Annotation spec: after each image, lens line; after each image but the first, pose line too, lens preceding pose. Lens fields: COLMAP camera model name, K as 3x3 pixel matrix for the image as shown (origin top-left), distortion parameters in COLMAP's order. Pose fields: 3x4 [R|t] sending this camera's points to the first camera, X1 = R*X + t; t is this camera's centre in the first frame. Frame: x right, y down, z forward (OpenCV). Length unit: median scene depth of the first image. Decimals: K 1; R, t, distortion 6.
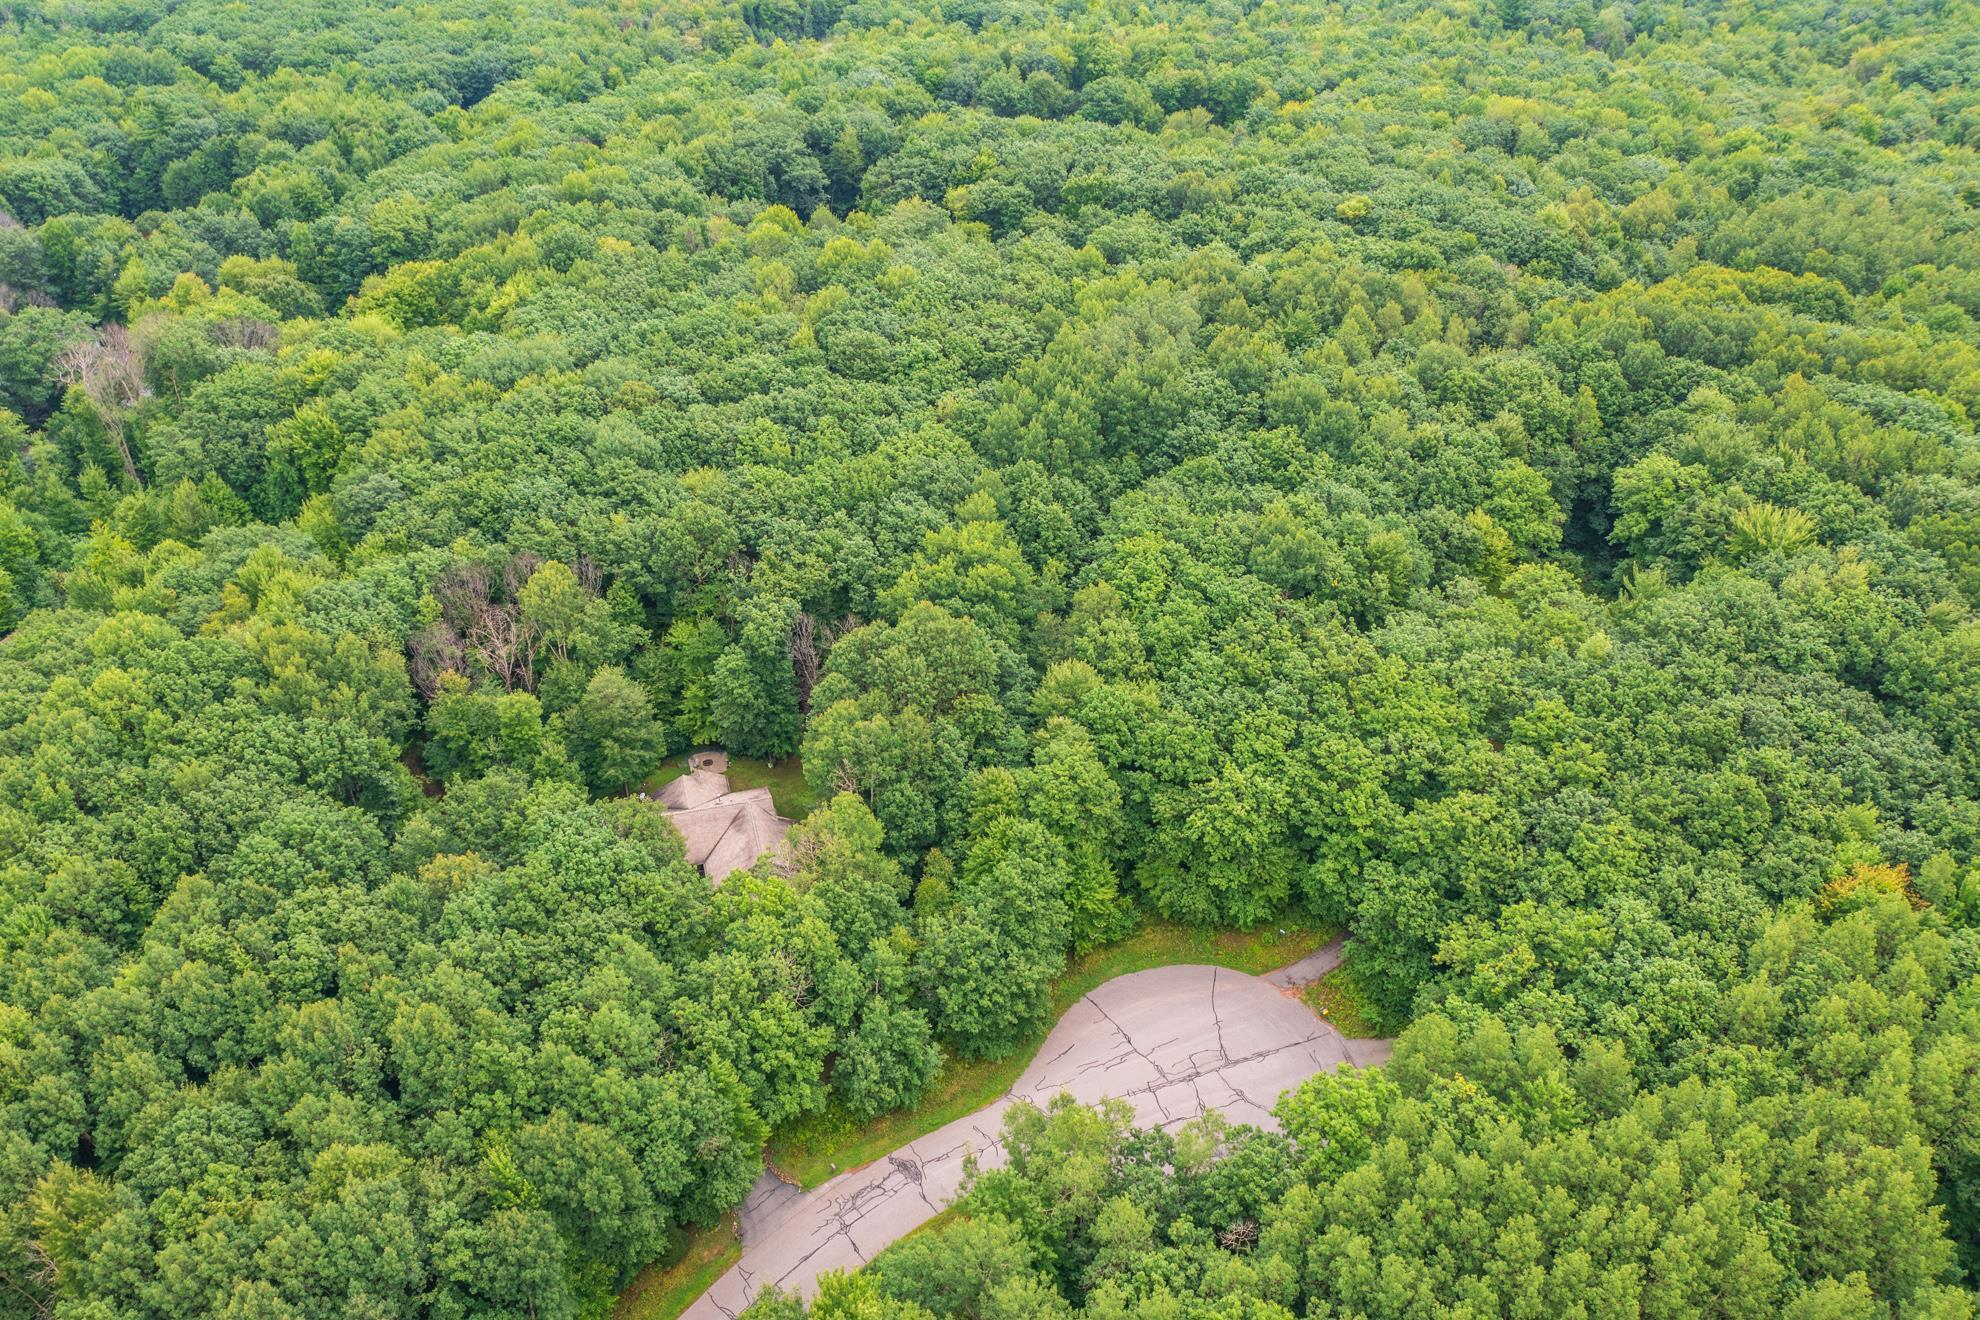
lens RADIAL K [[1556.2, 0, 995.9], [0, 1556.2, 657.9], [0, 0, 1]] dist [-0.018261, 0.002785]
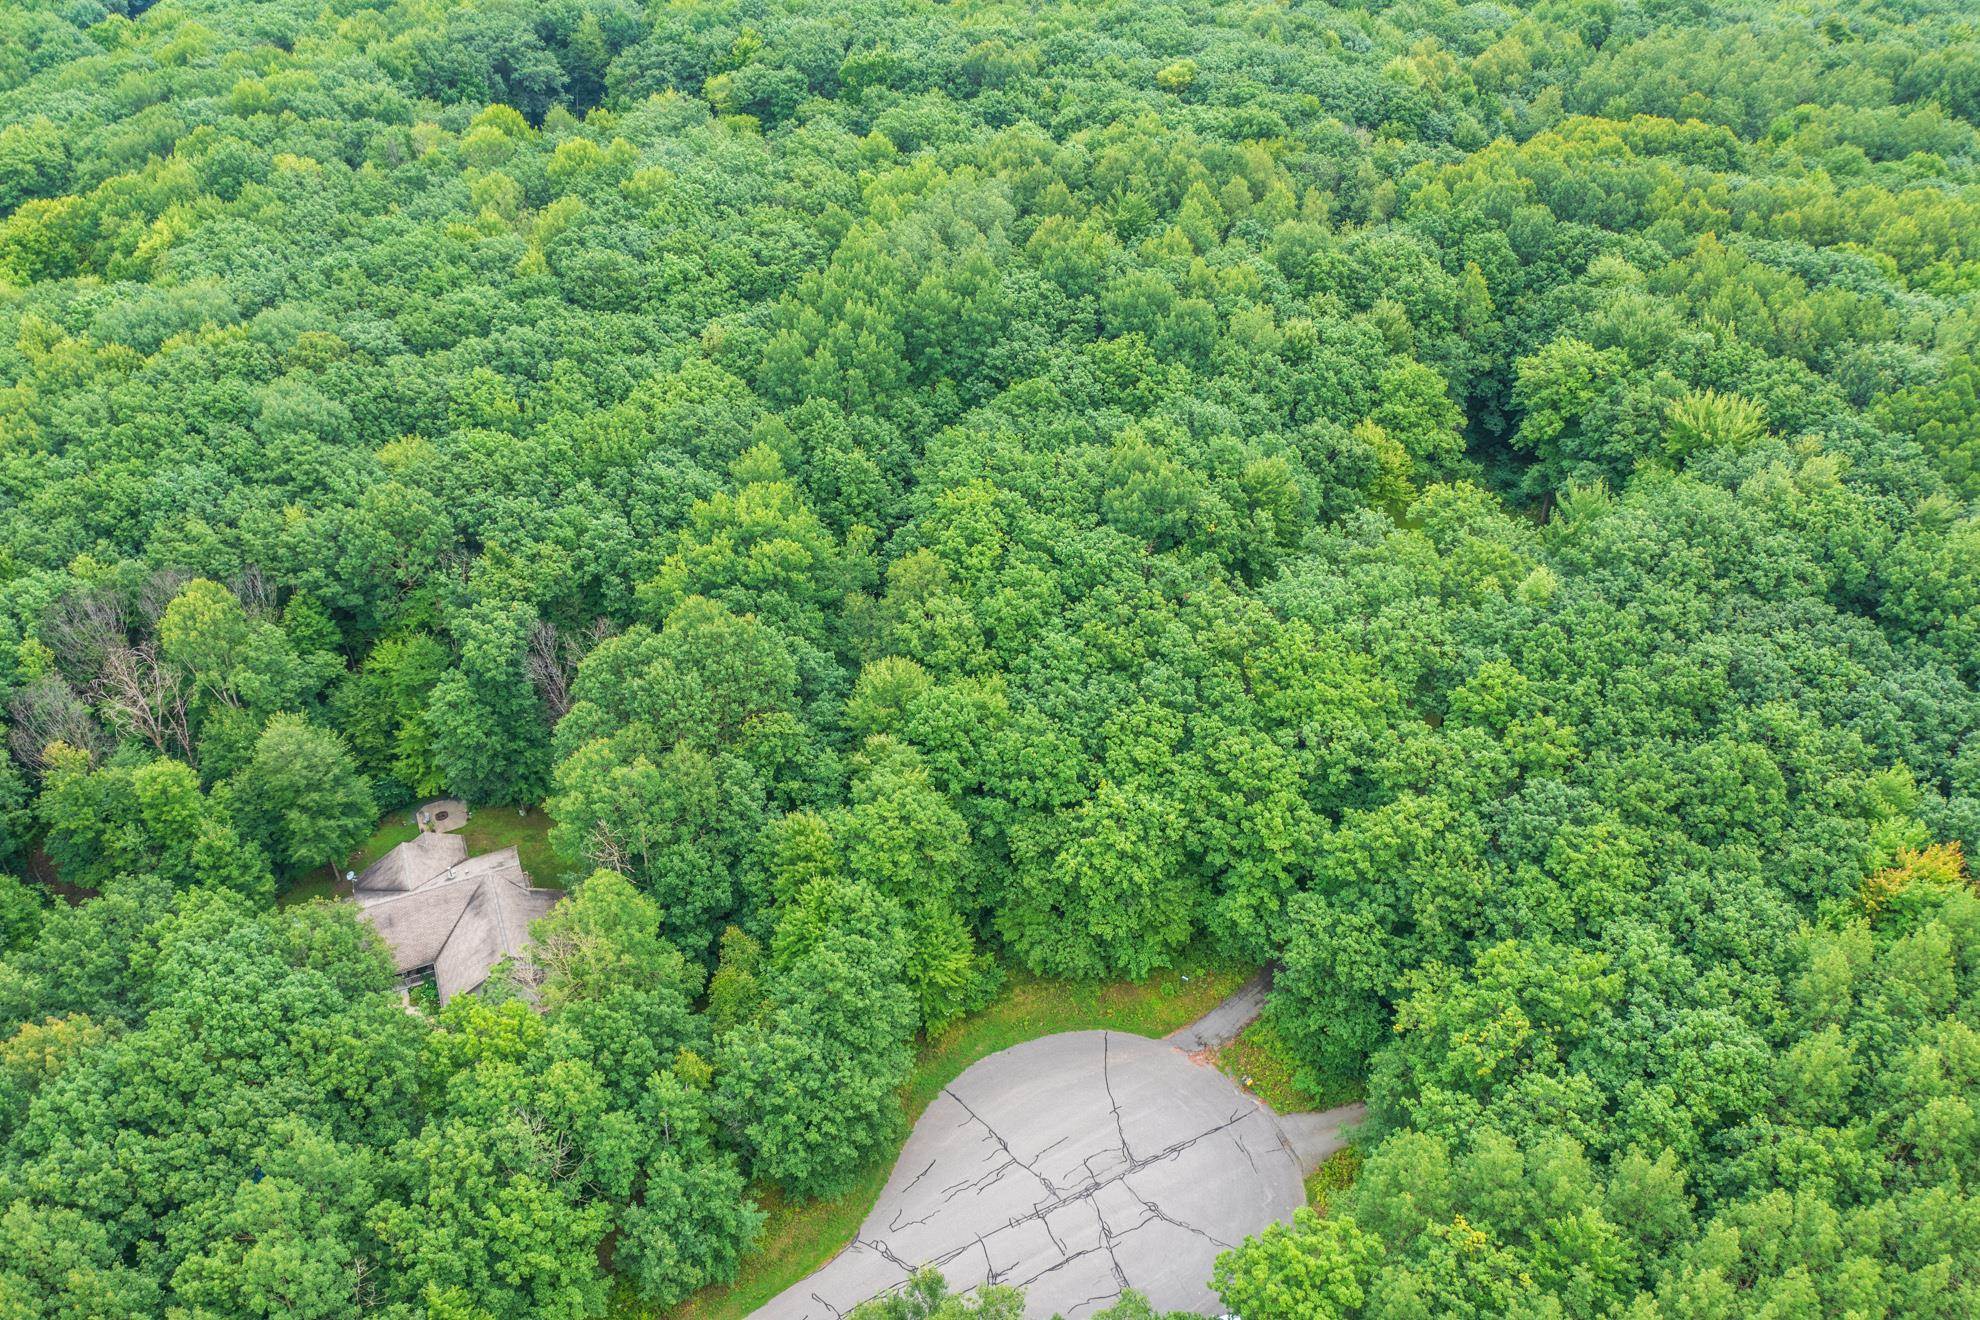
lens RADIAL K [[1556.2, 0, 995.9], [0, 1556.2, 657.9], [0, 0, 1]] dist [-0.018261, 0.002785]
pose [[0.990898, -0.087433, 0.102356, 0.019942], [0.081800, 0.994960, 0.058001, -0.036960], [-0.106911, -0.049100, 0.993055, 0.210395]]
